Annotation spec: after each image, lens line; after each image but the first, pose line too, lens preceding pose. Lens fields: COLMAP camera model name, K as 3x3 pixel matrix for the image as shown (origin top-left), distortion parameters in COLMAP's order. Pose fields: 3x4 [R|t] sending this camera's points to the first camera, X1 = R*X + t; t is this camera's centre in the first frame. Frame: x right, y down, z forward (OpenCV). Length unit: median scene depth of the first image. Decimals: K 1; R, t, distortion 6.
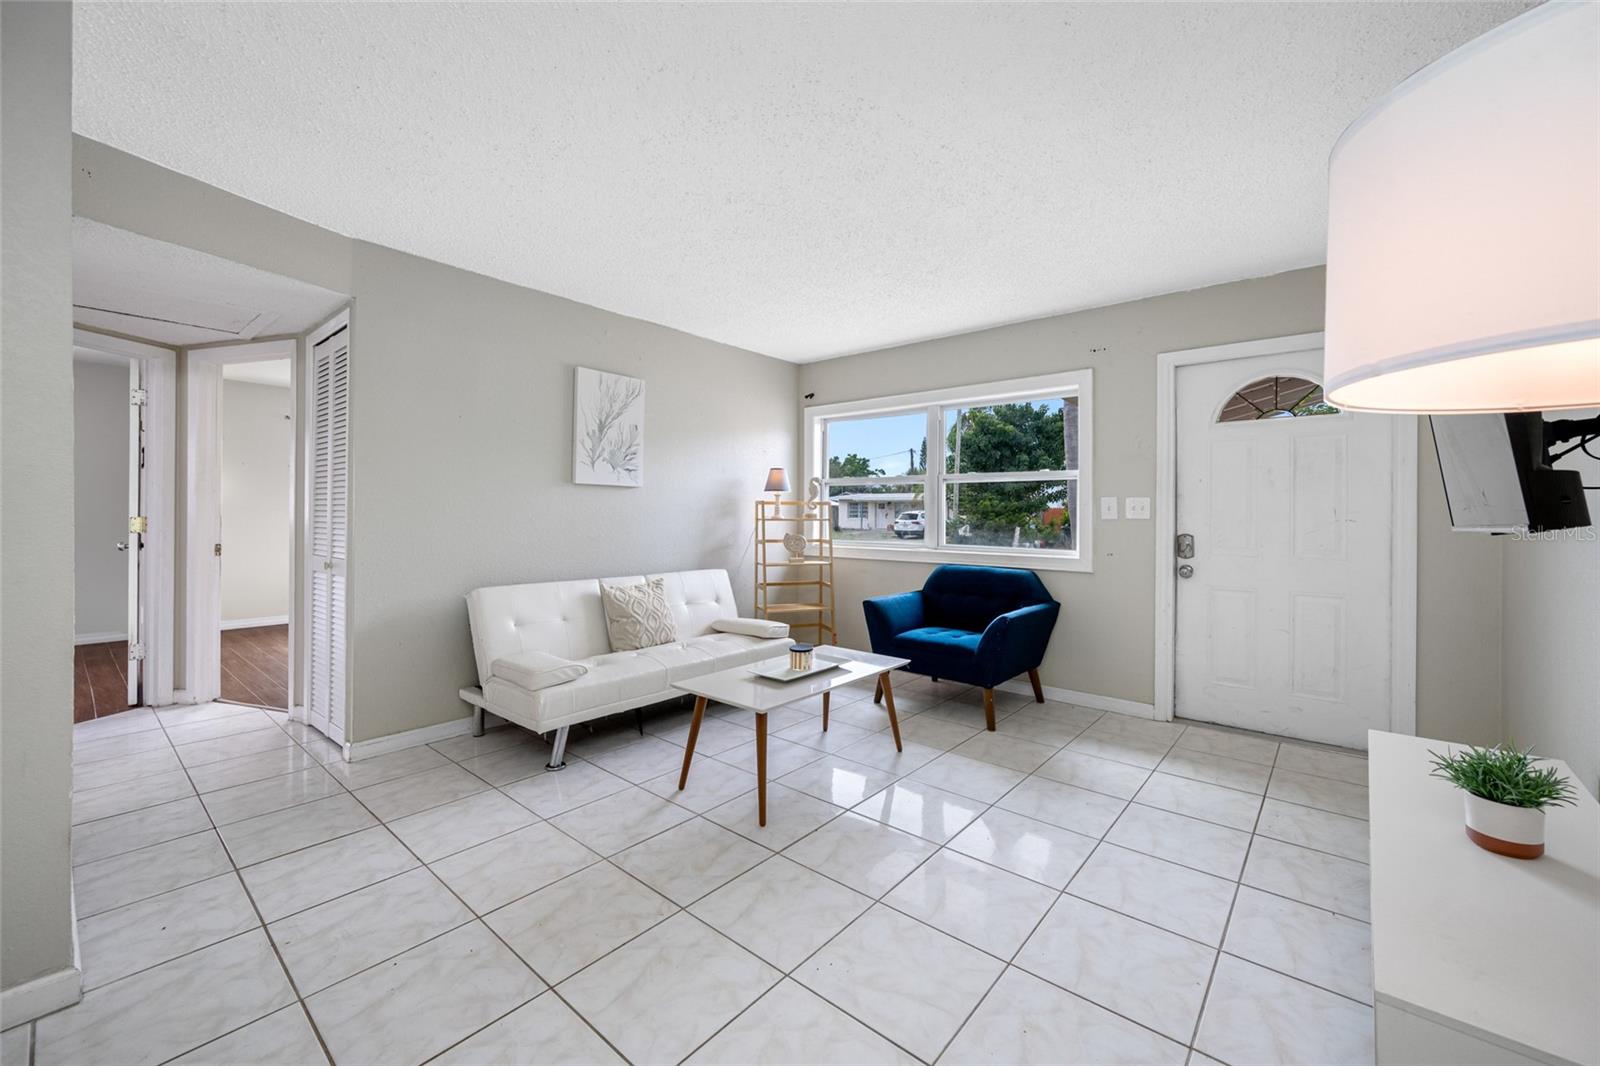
lens RADIAL K [[633.5, 0, 792.6], [0, 633.5, 507.4], [0, 0, 1]] dist [0.001275, 0.000663]
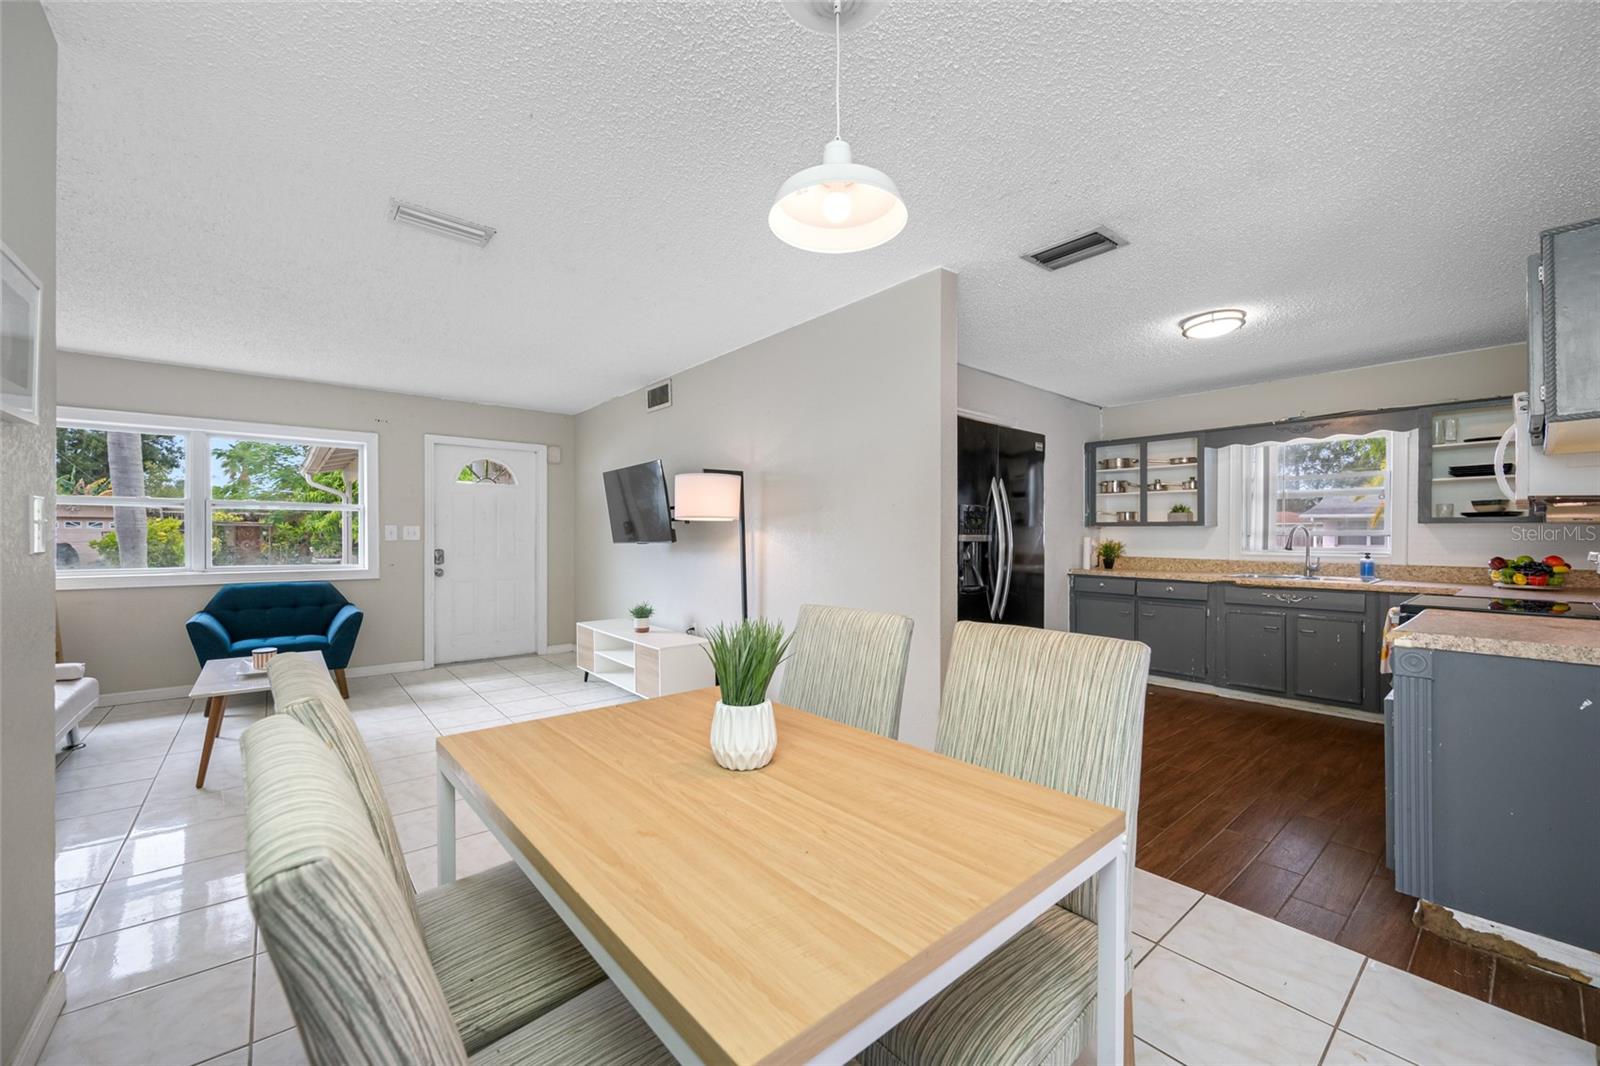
lens RADIAL K [[633.5, 0, 808.9], [0, 633.5, 529.8], [0, 0, 1]] dist [0.001275, 0.000663]
pose [[0.145648, 0.003160, 0.989331, -0.826302], [-0.014090, 0.999900, -0.001120, -0.018326], [-0.989236, -0.013776, 0.145678, -0.156965]]
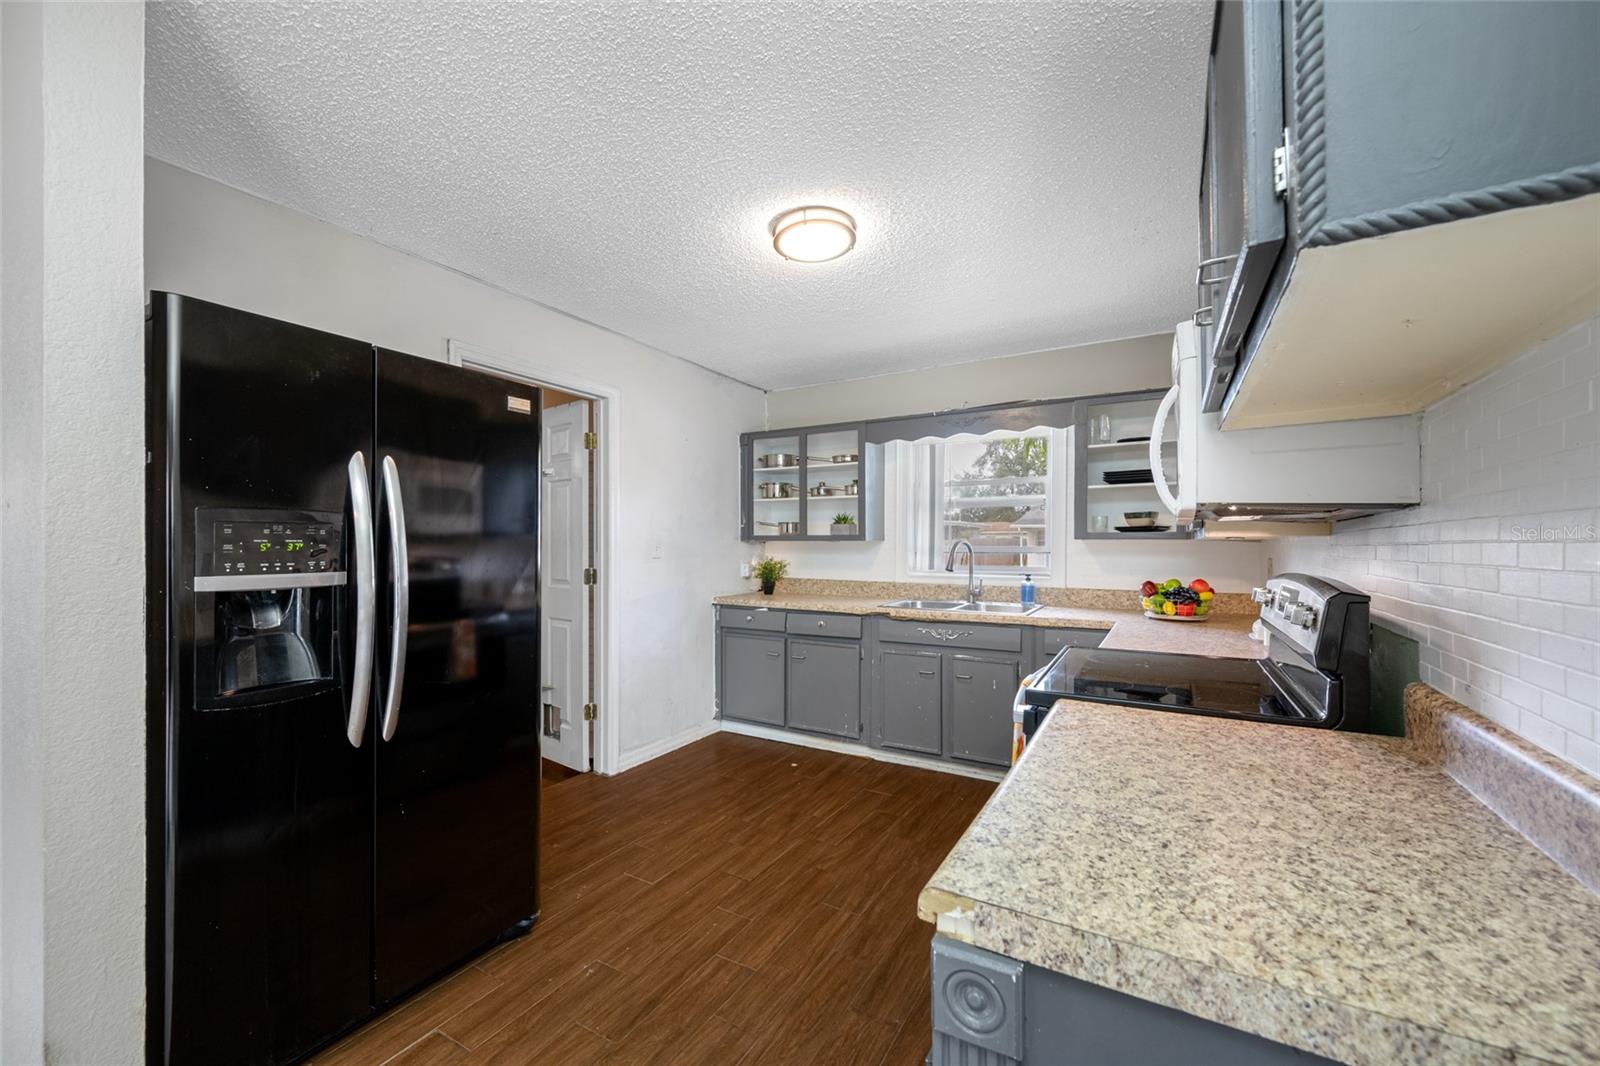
lens RADIAL K [[633.5, 0, 806.9], [0, 633.5, 533.9], [0, 0, 1]] dist [0.001275, 0.000663]
pose [[-0.191335, 0.008558, 0.981487, -0.385289], [-0.012151, 0.999865, -0.011087, -0.039497], [-0.981450, -0.014047, -0.191205, -0.504716]]
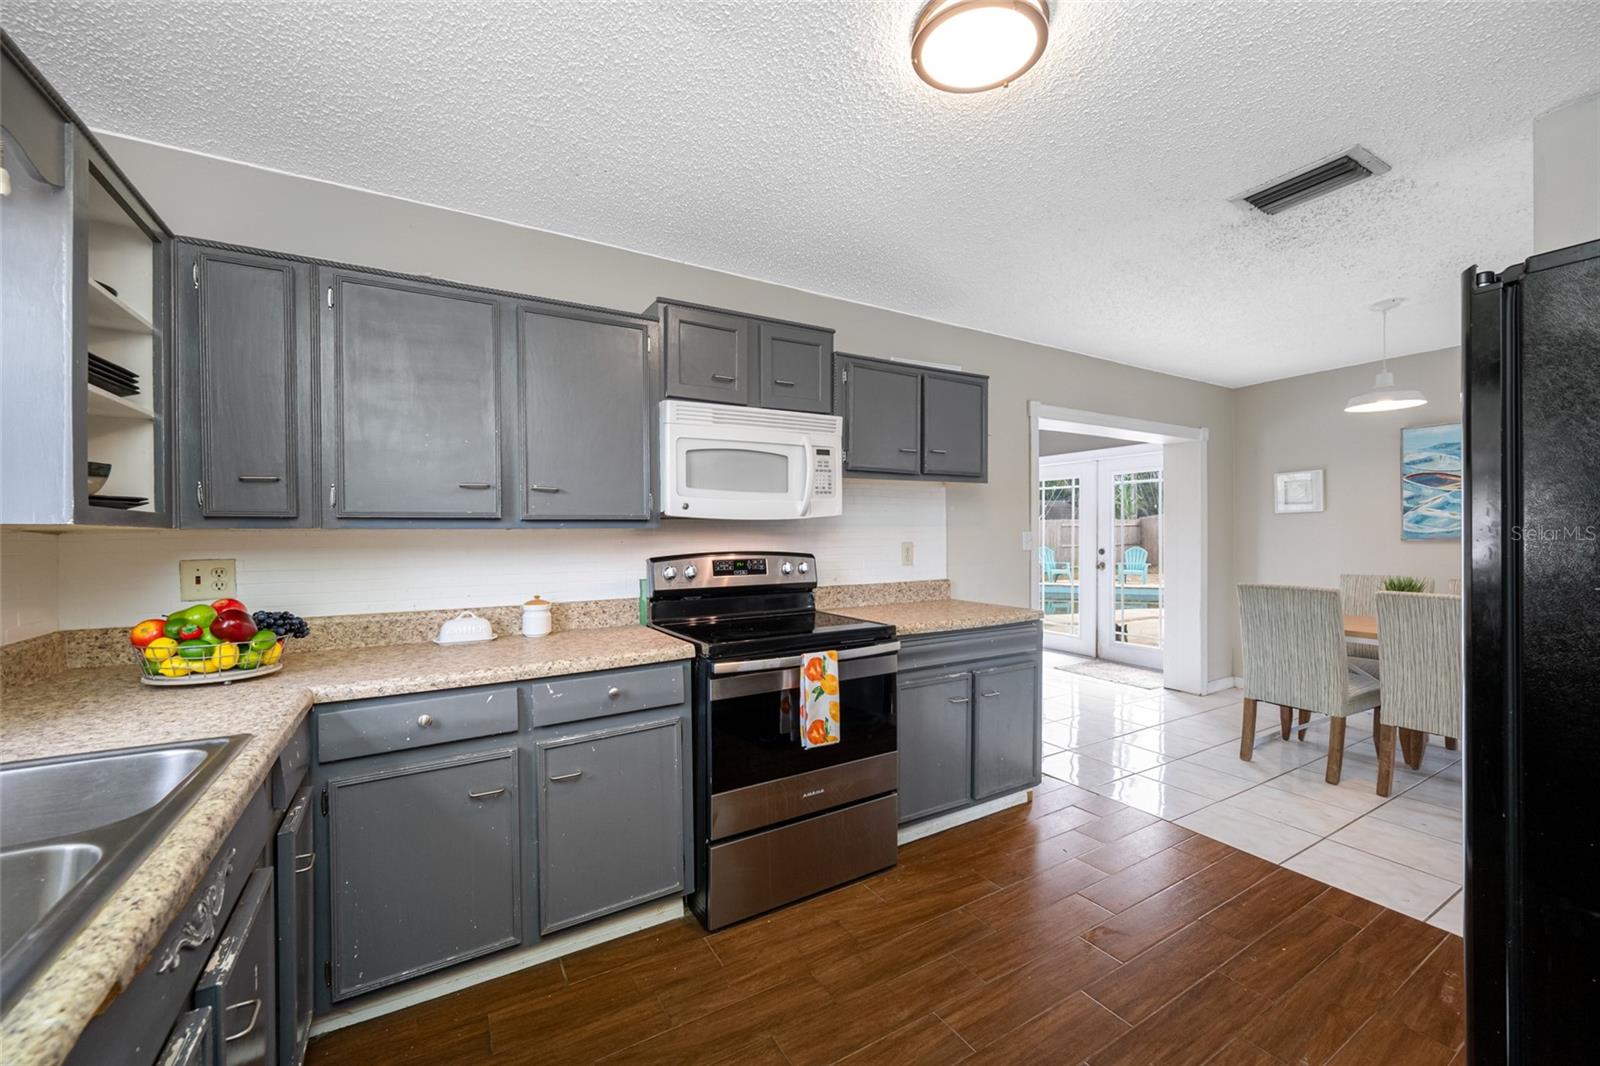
lens RADIAL K [[633.5, 0, 816.3], [0, 633.5, 543.0], [0, 0, 1]] dist [0.001275, 0.000663]
pose [[-0.303434, 0.009506, -0.952805, 0.657179], [0.016089, 0.999859, 0.004852, -0.032242], [0.952717, -0.013858, -0.303544, -0.609540]]
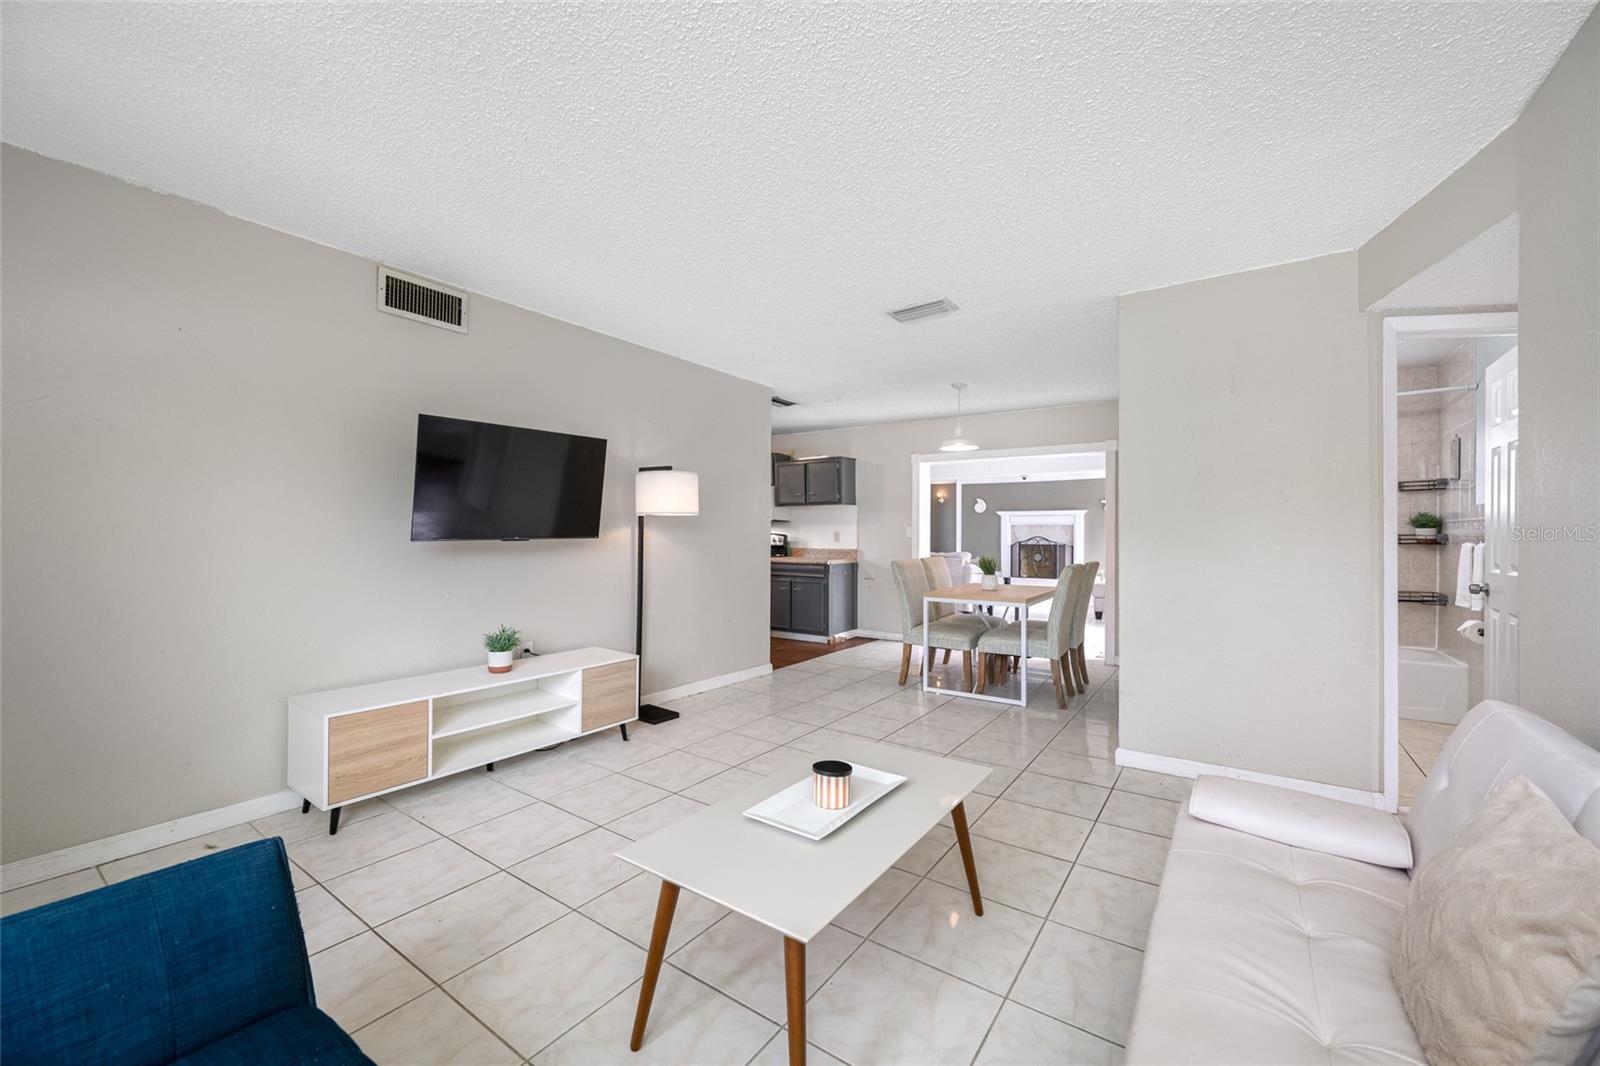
lens RADIAL K [[633.5, 0, 788.8], [0, 633.5, 544.8], [0, 0, 1]] dist [0.001275, 0.000663]
pose [[-0.995312, -0.006974, -0.096464, 0.089647], [-0.007307, 0.999968, 0.003101, 0.011607], [0.096439, 0.003791, -0.995332, 1.270946]]
